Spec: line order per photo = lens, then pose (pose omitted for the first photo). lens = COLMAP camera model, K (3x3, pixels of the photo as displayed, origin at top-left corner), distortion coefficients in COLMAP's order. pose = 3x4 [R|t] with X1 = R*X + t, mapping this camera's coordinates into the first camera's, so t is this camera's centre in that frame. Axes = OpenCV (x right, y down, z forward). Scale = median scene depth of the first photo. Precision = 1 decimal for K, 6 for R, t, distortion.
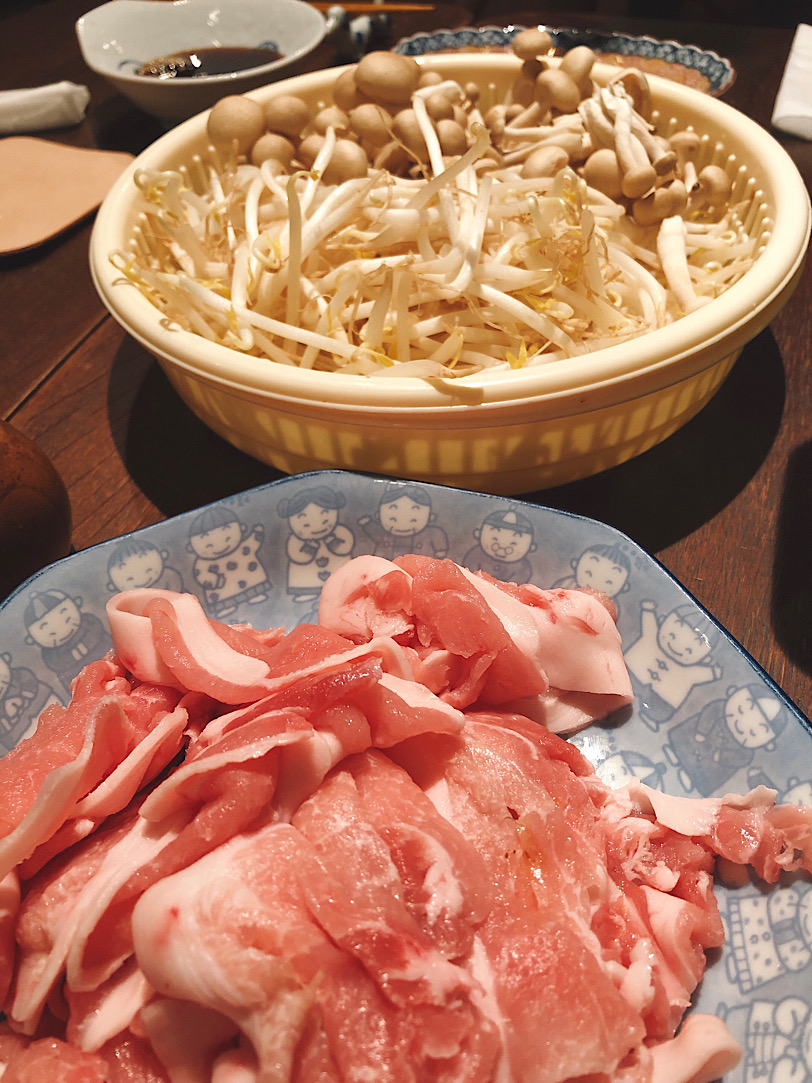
lens RADIAL K [[859.4, 0, 406.0], [0, 859.4, 541.5], [0, 0, 1]] dist [0.049560, -0.106999]
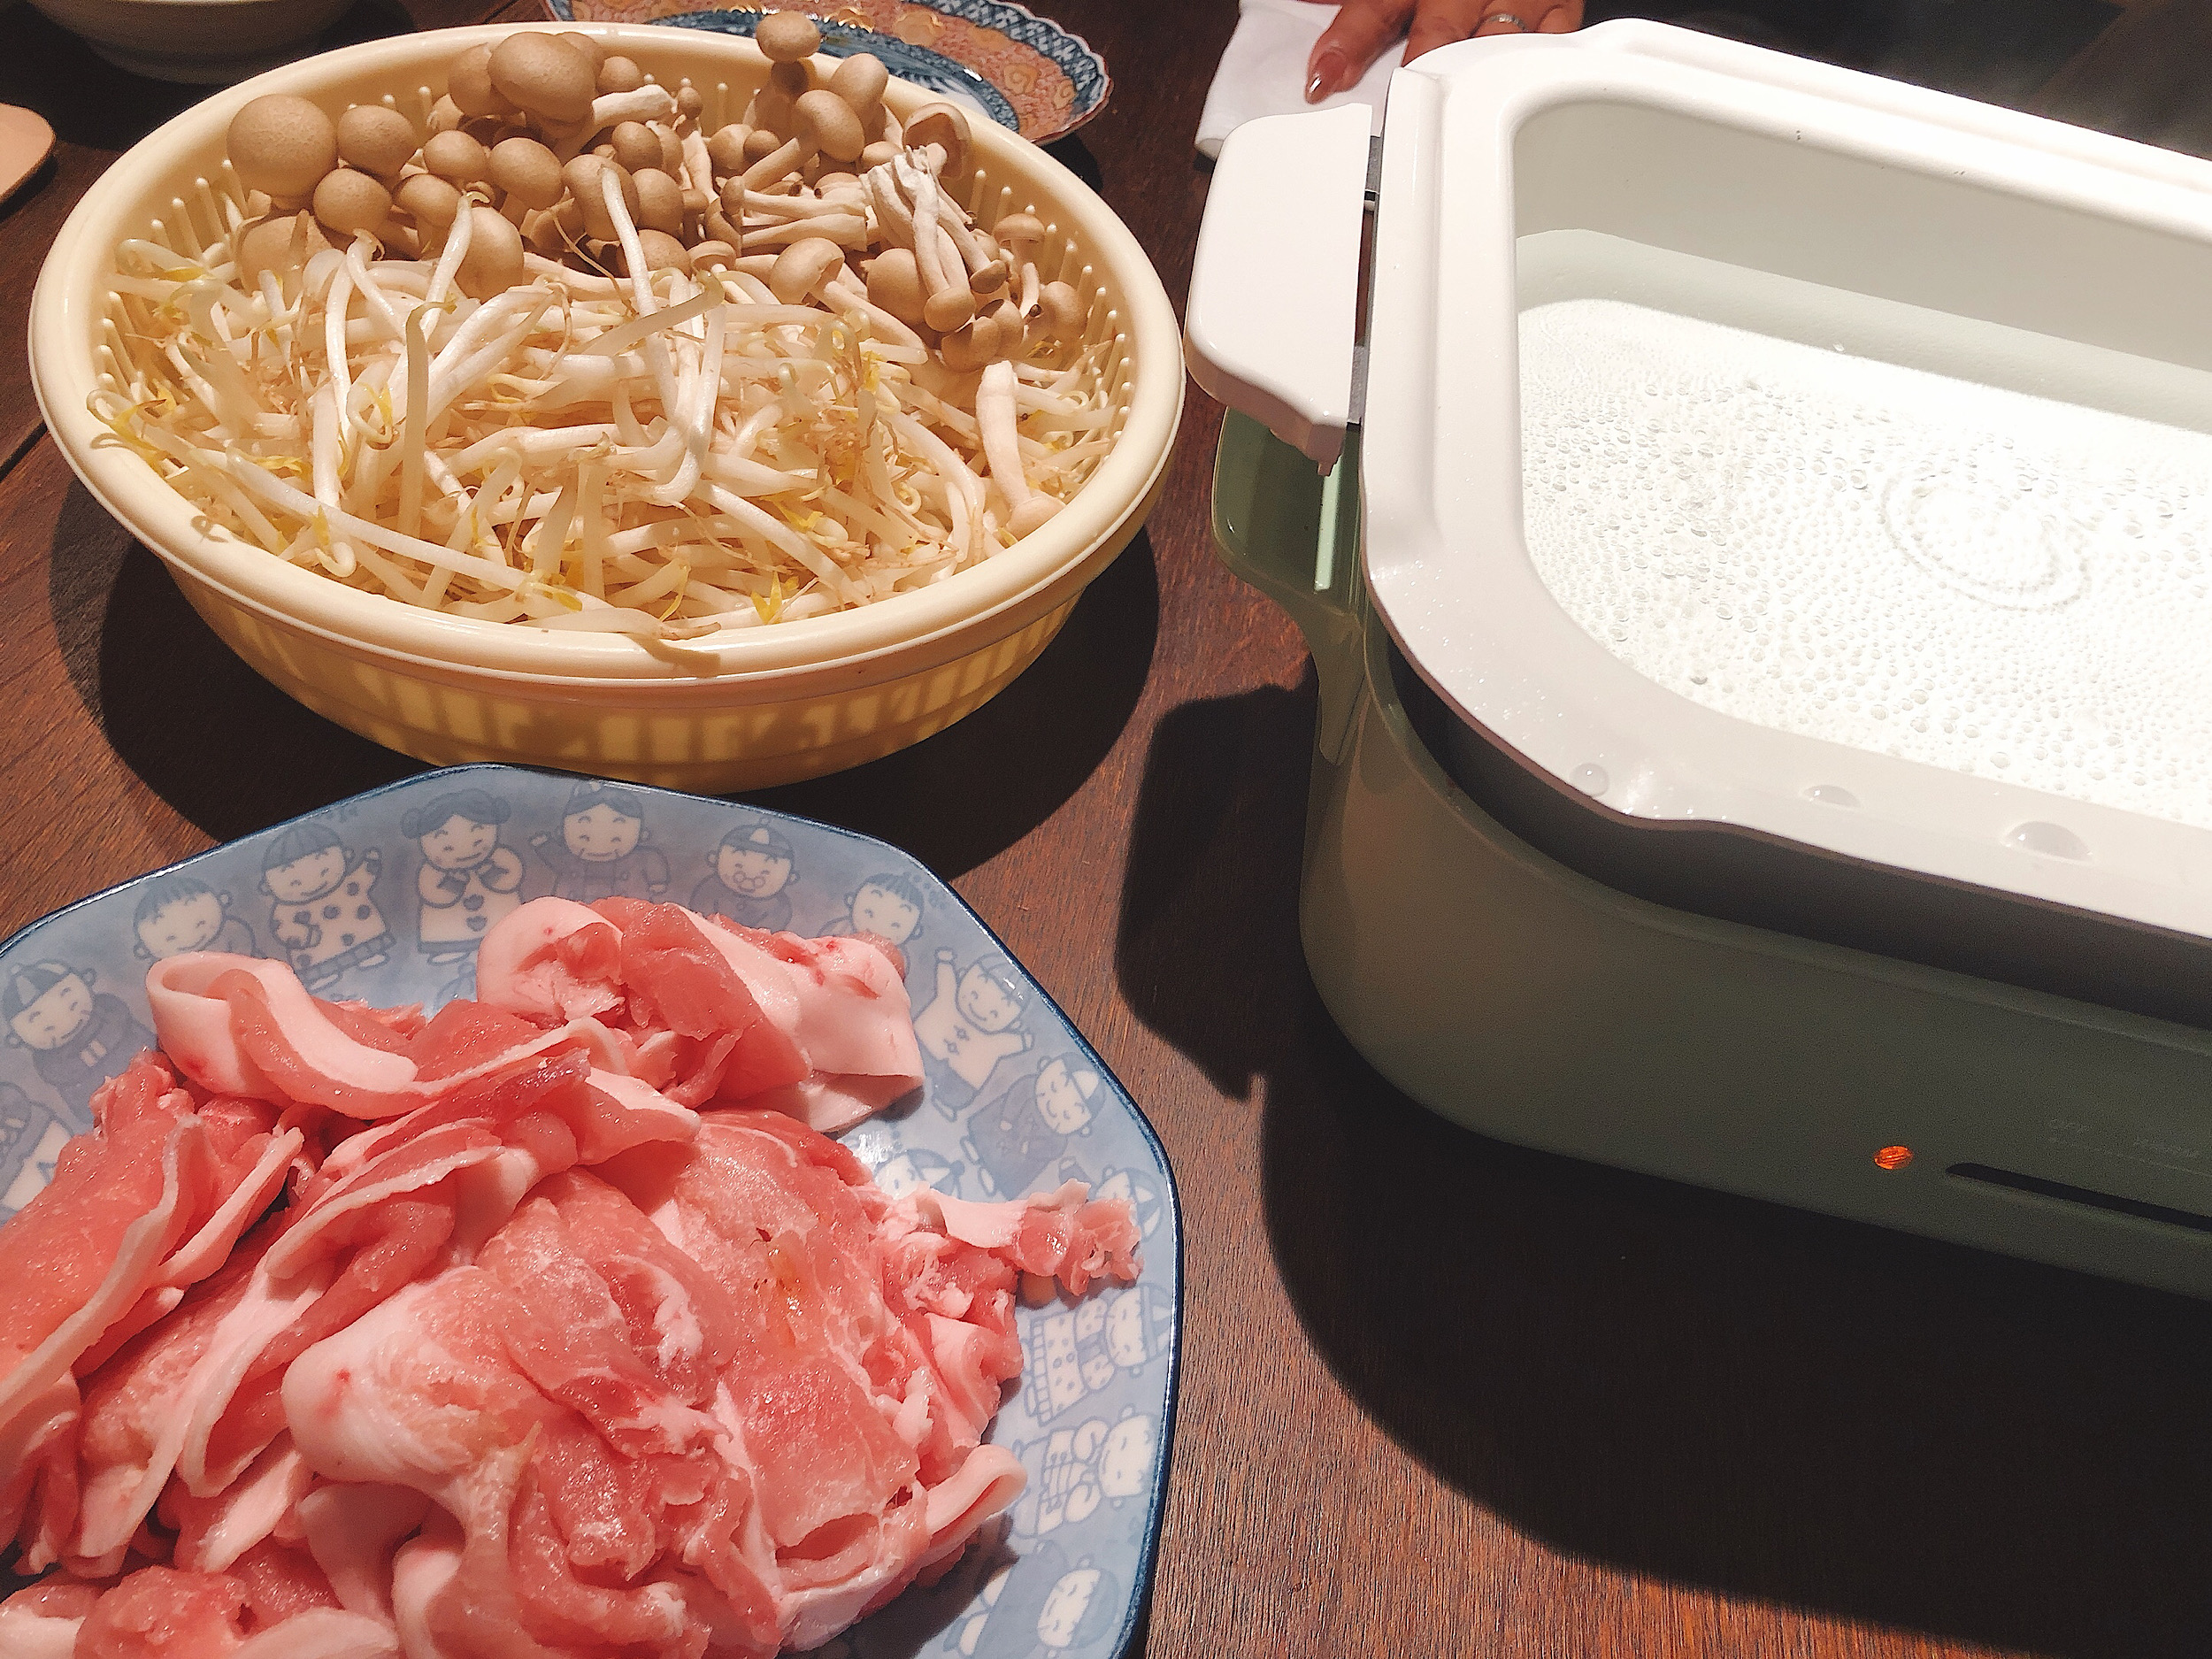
lens RADIAL K [[1755.3, 0, 1106.0], [0, 1755.3, 829.5], [0, 0, 1]] dist [0.049560, -0.106999]
pose [[0.948690, -0.006669, 0.316136, -0.071421], [-0.006283, 0.999183, 0.039933, -0.101001], [-0.316144, -0.039870, 0.947873, -0.507765]]
